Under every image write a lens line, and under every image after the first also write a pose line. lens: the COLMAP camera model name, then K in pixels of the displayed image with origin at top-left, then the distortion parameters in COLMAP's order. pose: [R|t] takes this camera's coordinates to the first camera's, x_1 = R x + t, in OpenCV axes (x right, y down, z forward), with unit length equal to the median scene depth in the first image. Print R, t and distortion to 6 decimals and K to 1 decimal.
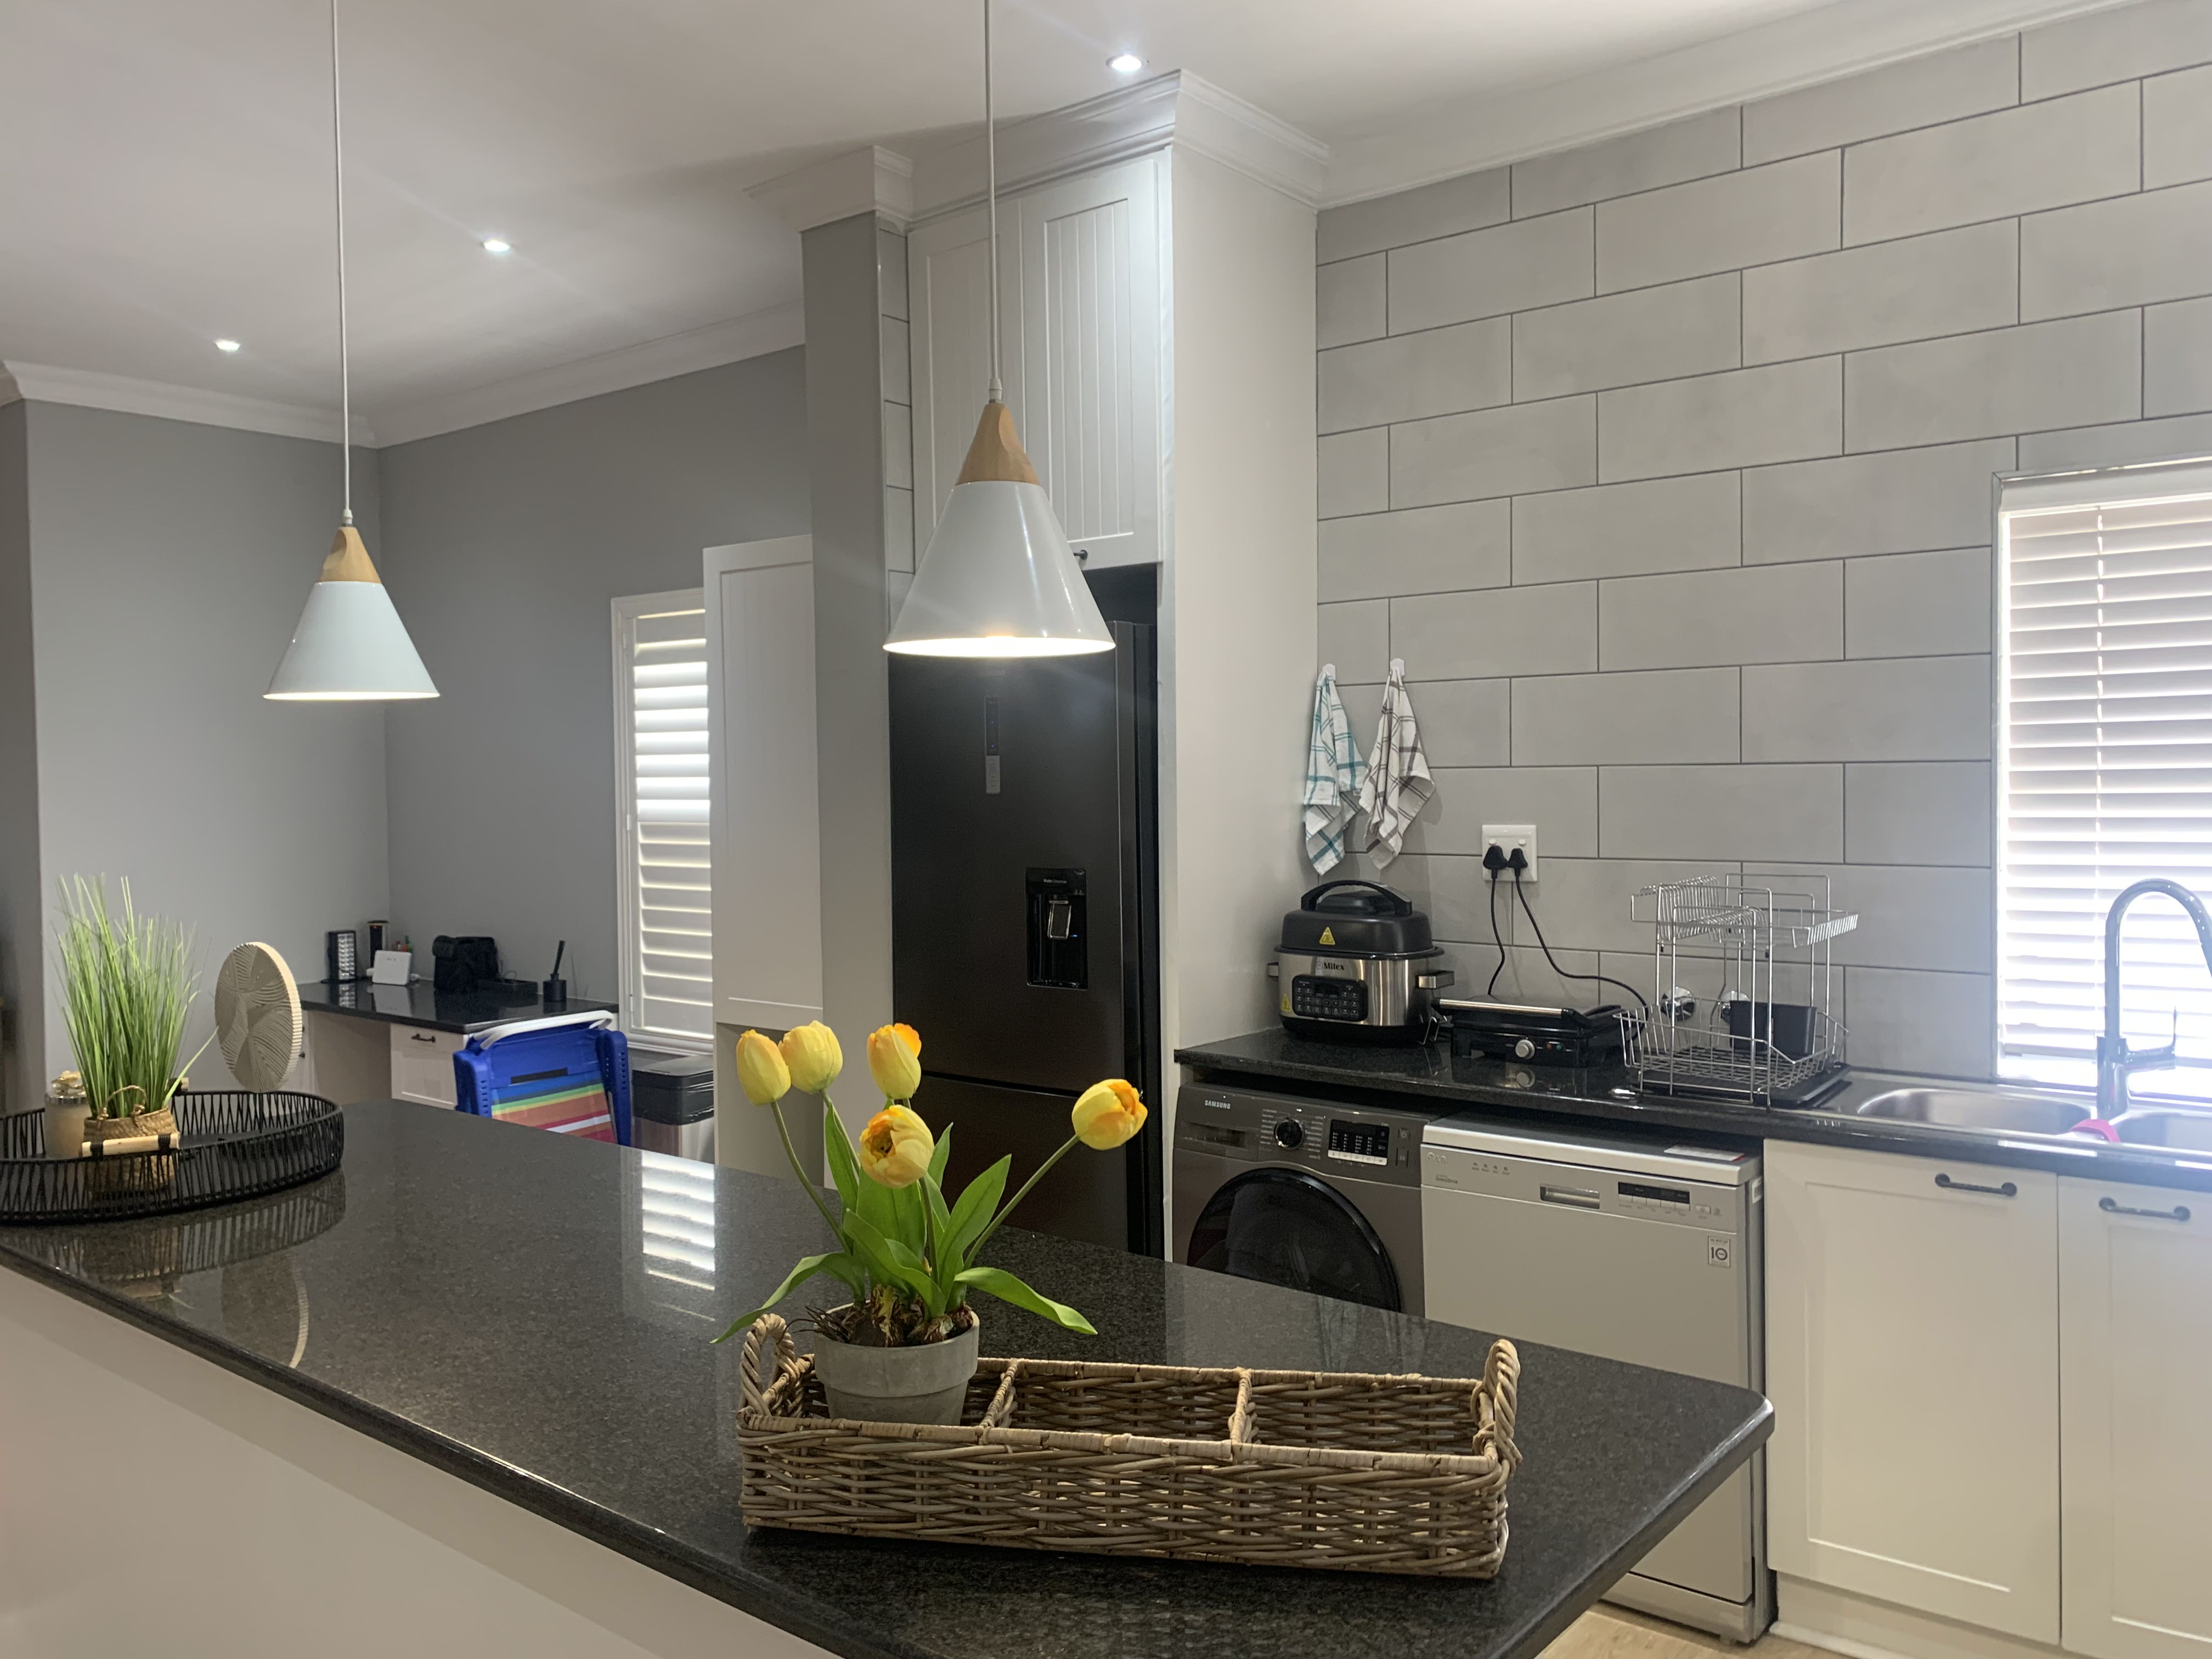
lens RADIAL K [[1676.2, 0, 1087.6], [0, 1676.2, 812.2], [0, 0, 1]] dist [0.035123, -0.034545]
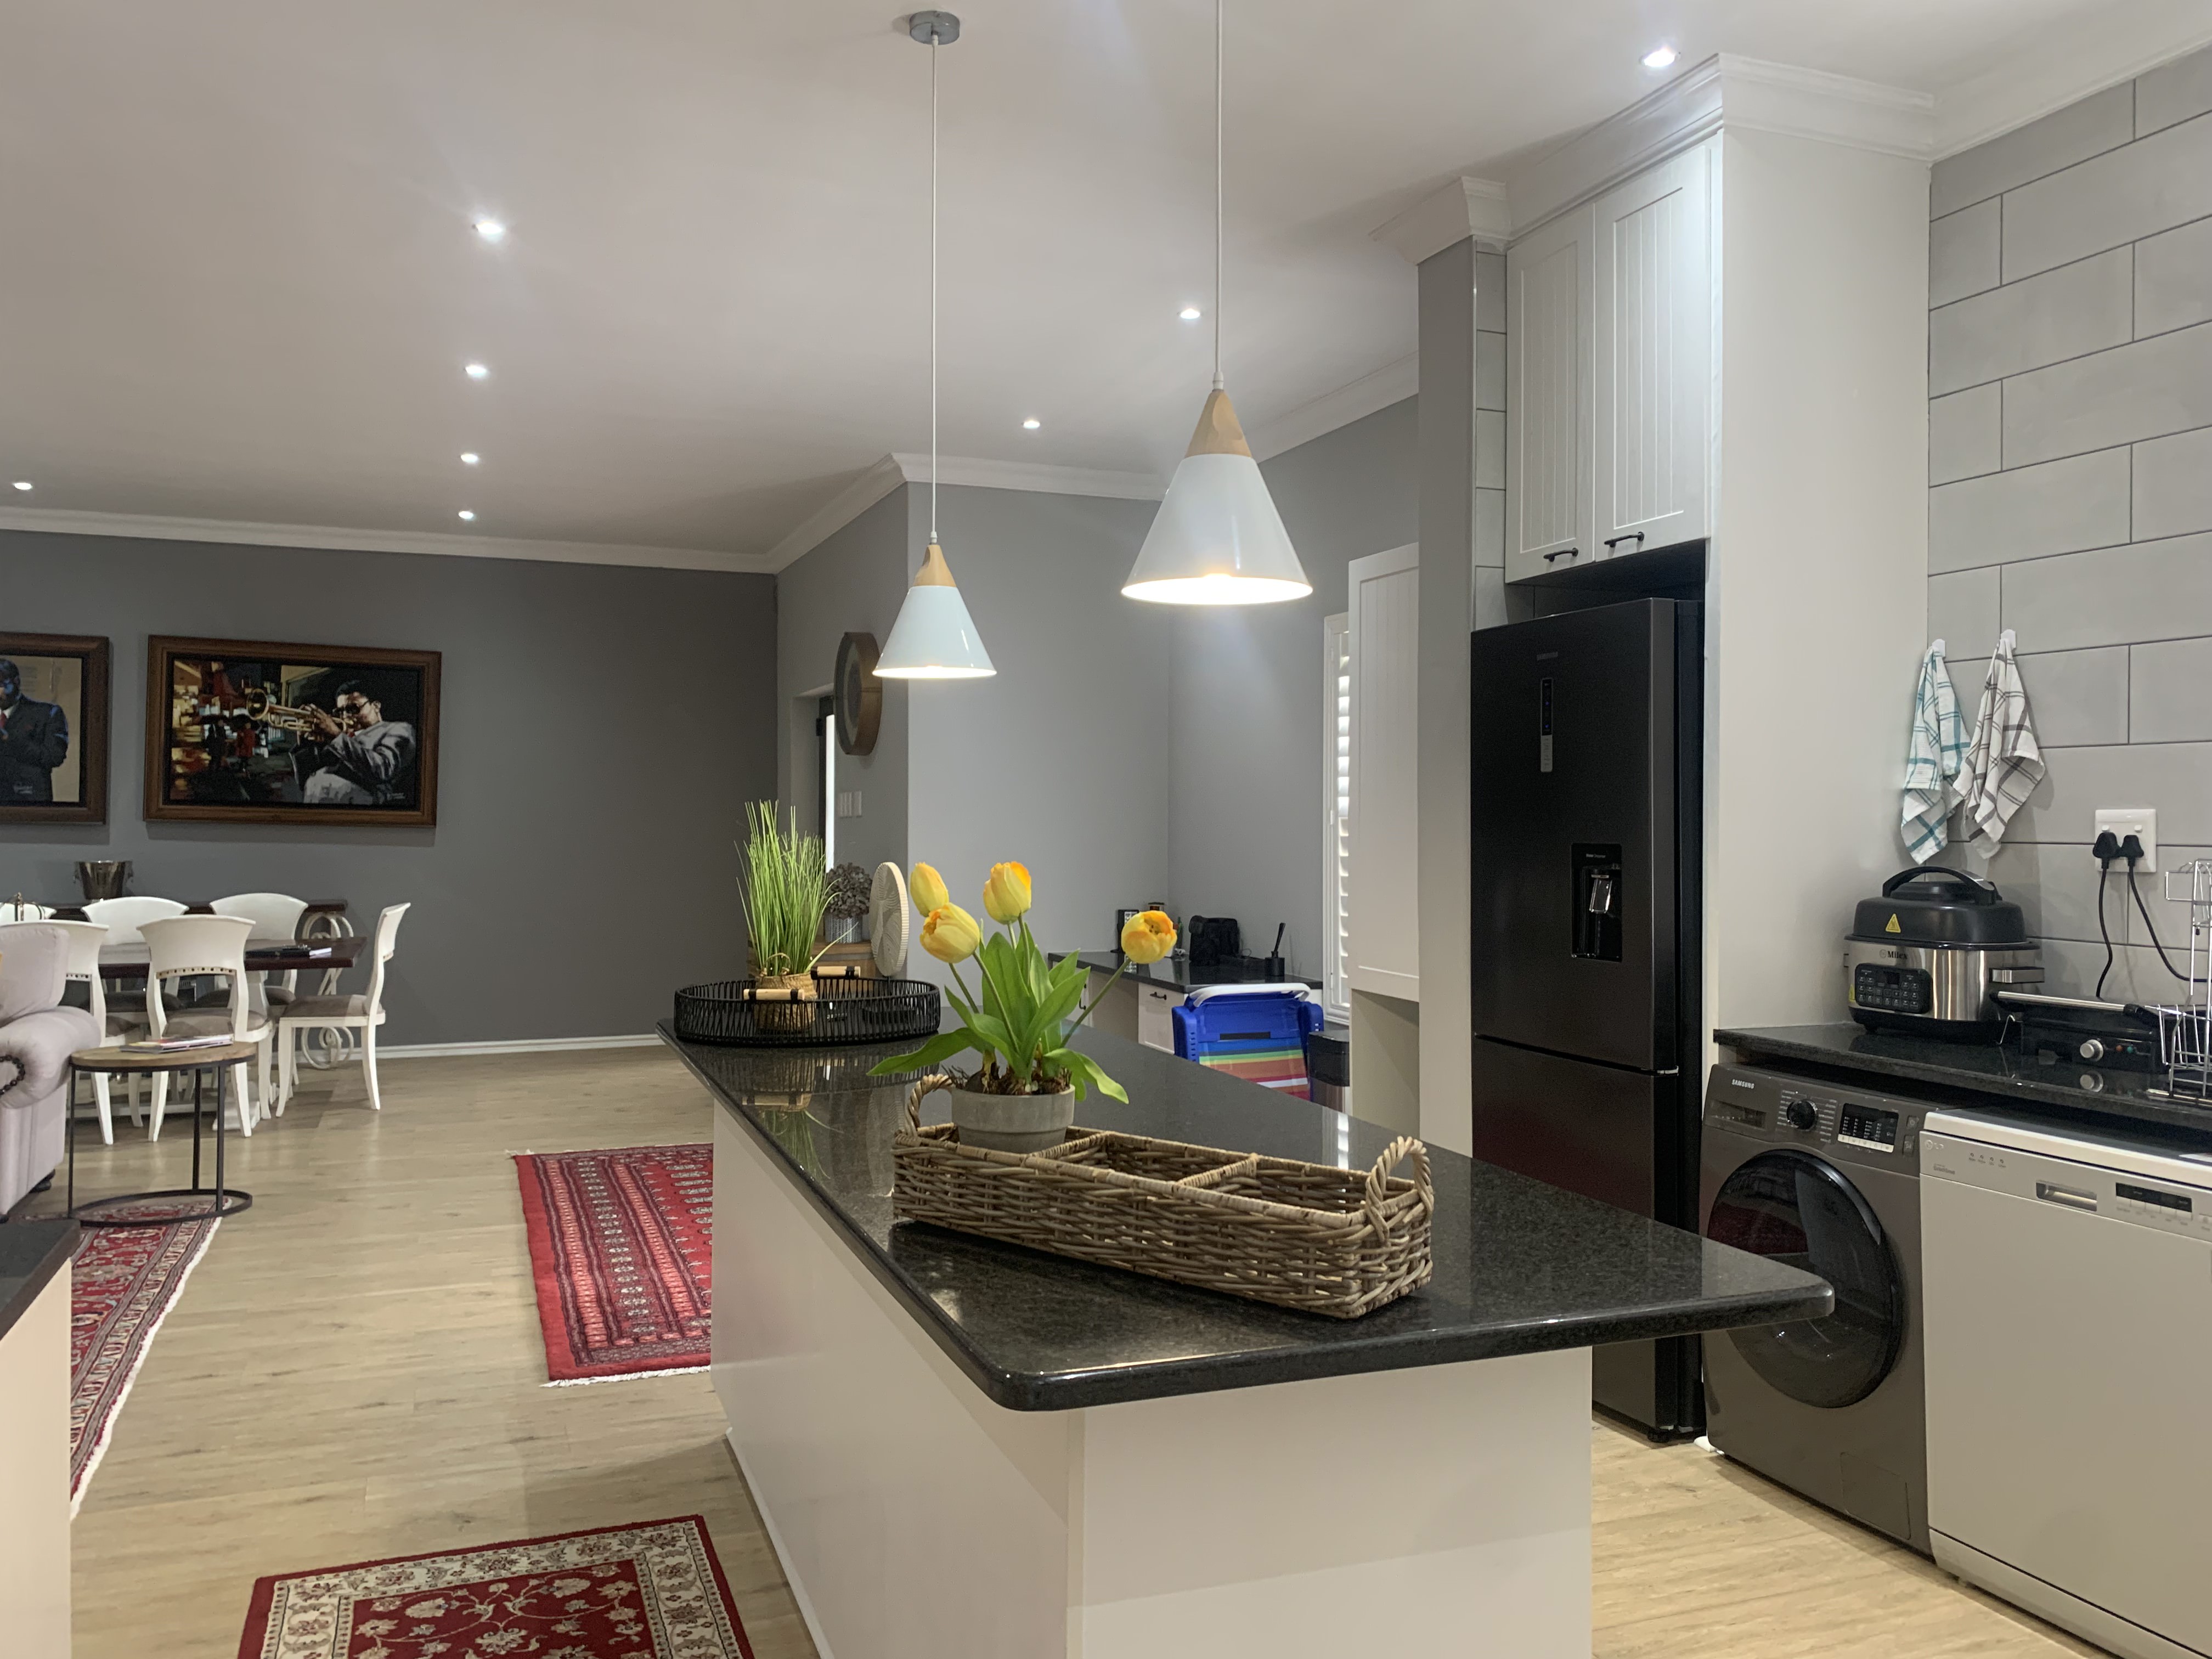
lens RADIAL K [[1676.2, 0, 1126.9], [0, 1676.2, 820.2], [0, 0, 1]] dist [0.035123, -0.034545]
pose [[0.872323, 0.017895, -0.488603, 0.228359], [-0.027410, 0.999548, -0.012328, 0.039347], [0.488162, 0.024147, 0.872419, -0.045348]]
